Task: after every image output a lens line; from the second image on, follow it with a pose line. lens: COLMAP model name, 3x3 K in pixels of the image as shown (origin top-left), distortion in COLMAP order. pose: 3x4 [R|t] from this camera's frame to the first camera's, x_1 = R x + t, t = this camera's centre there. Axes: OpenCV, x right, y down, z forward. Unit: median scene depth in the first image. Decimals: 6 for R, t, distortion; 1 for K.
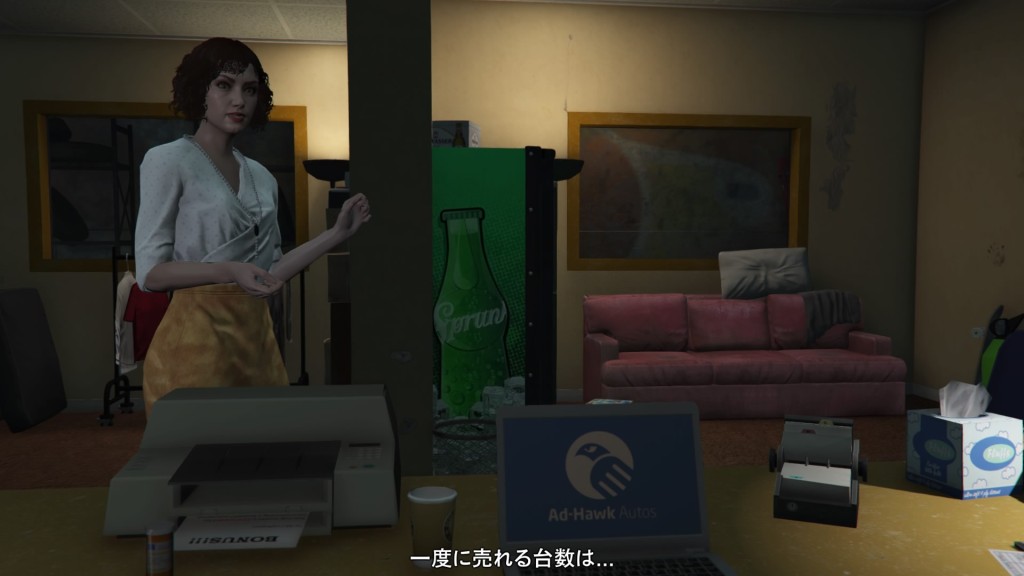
lens RADIAL K [[791.5, 0, 511.5], [0, 791.5, 315.0], [0, 0, 1]] dist [0.020716, -0.002308]
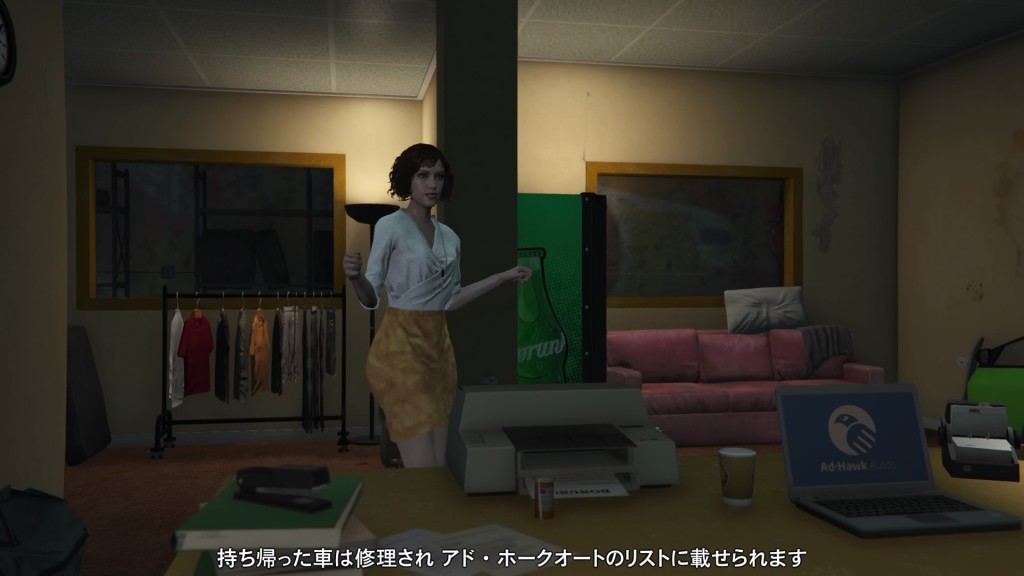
lens RADIAL K [[791.5, 0, 511.5], [0, 791.5, 315.0], [0, 0, 1]] dist [0.020716, -0.002308]
pose [[0.997683, -0.003769, 0.067932, -0.111283], [0.007590, 0.998398, -0.056069, 0.013547], [-0.067612, 0.056455, 0.996113, -0.061251]]
